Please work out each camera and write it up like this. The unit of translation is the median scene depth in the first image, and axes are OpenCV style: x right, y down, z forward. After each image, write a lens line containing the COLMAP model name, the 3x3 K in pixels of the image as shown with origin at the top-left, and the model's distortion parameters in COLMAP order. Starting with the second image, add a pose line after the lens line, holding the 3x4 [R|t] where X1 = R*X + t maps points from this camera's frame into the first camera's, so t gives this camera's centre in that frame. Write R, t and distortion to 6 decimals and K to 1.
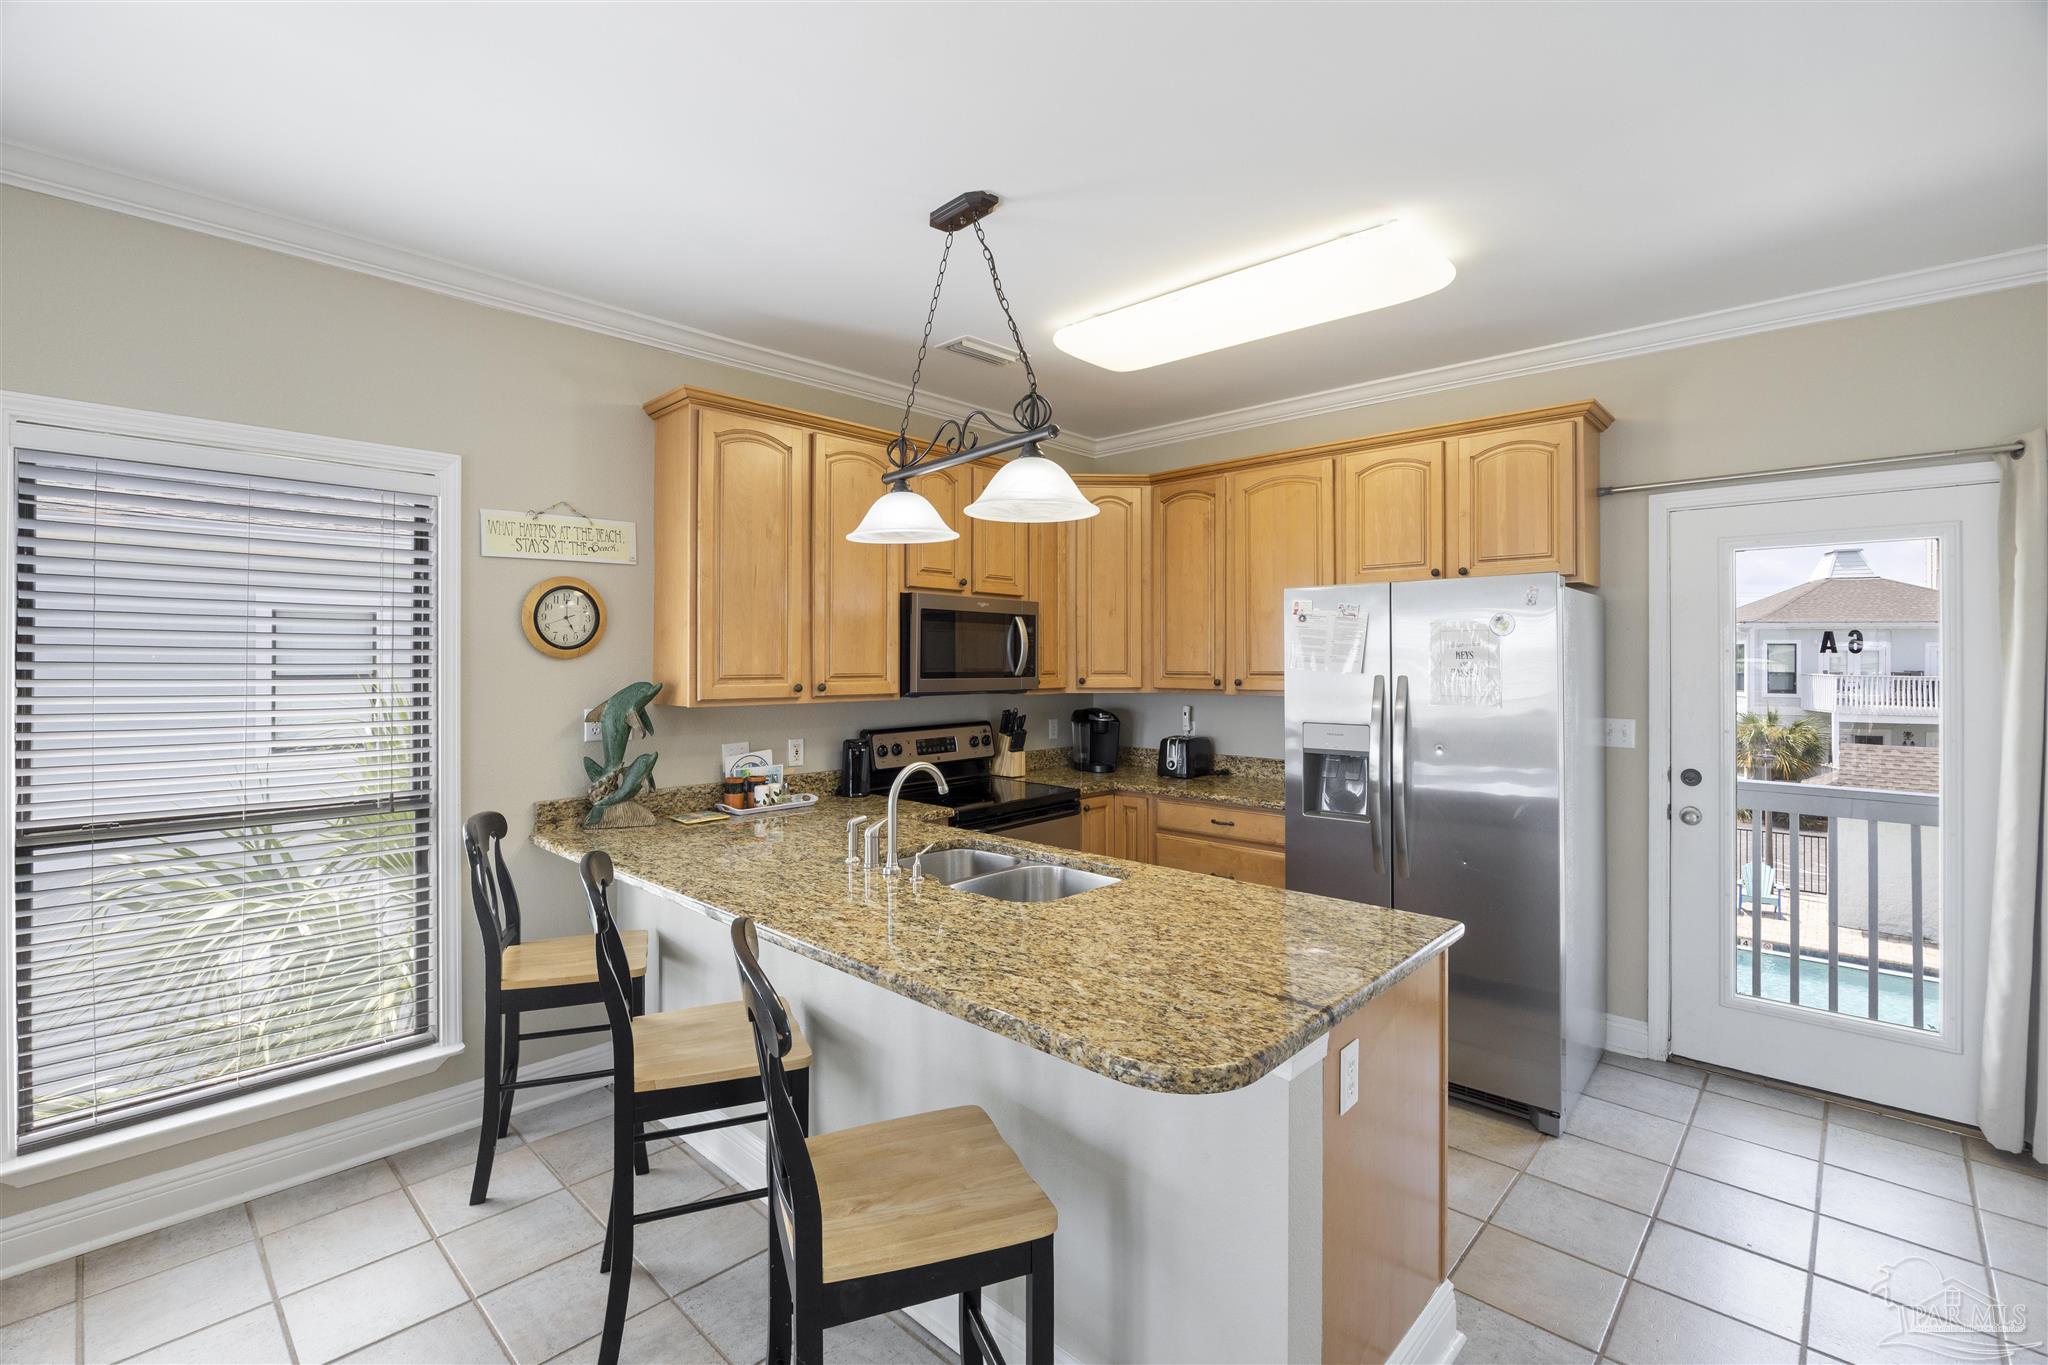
lens RADIAL K [[904.3, 0, 1024.5], [0, 904.3, 654.3], [0, 0, 1]] dist [-0.011471, 0.000269]
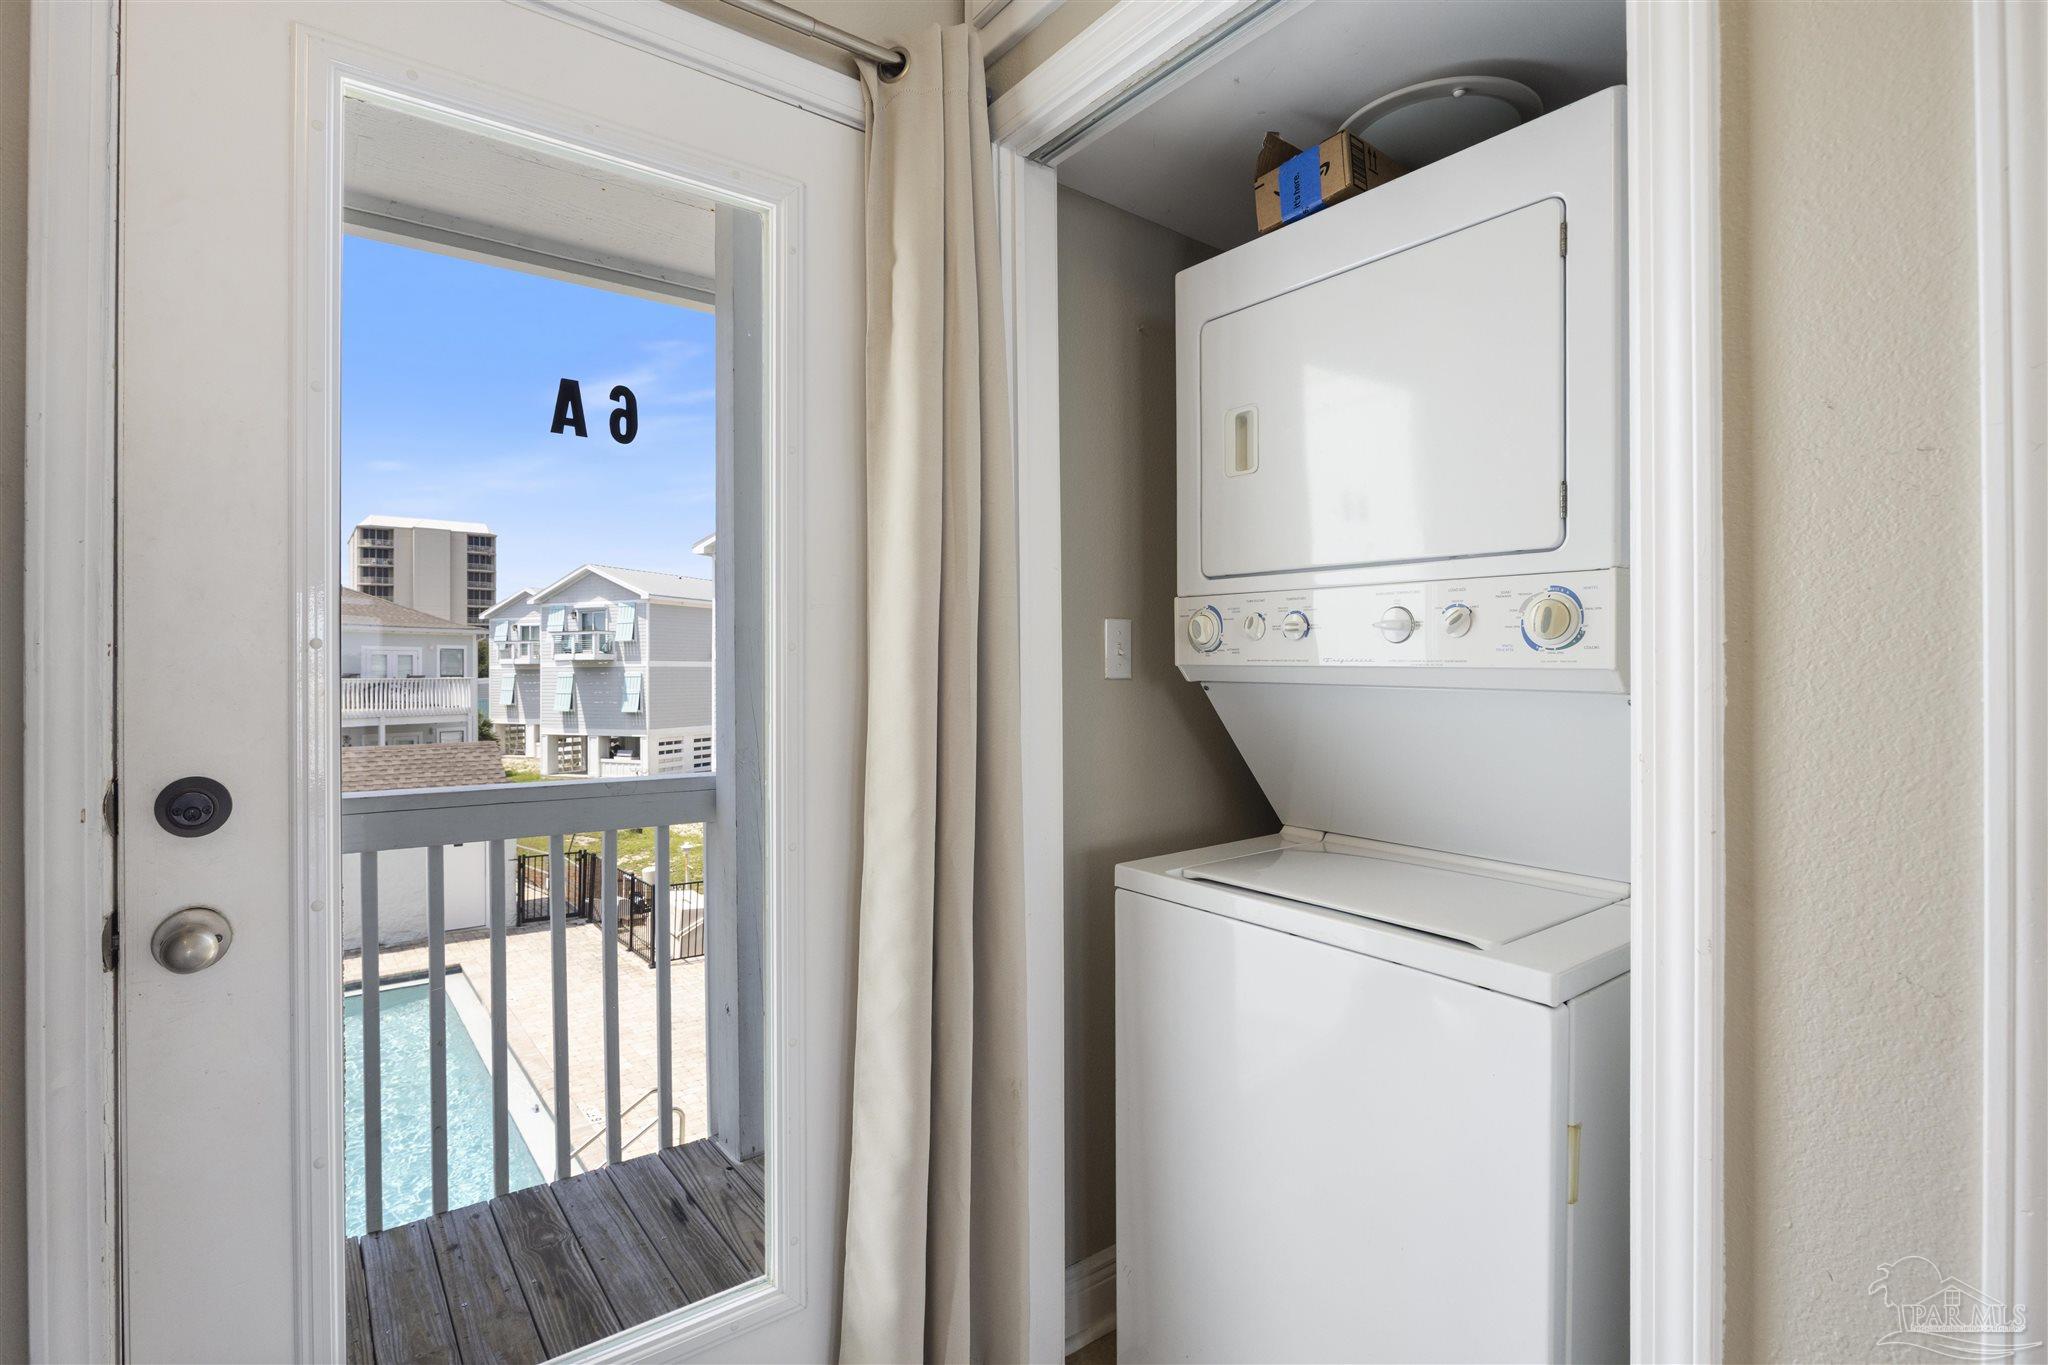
lens RADIAL K [[950.4, 0, 992.4], [0, 950.4, 671.6], [0, 0, 1]] dist [-0.010805, 0.000162]
pose [[0.177505, -0.000396, 0.984120, 0.494969], [-0.003824, 0.999992, 0.001093, 0.093144], [-0.984112, -0.003958, 0.177502, 0.701435]]
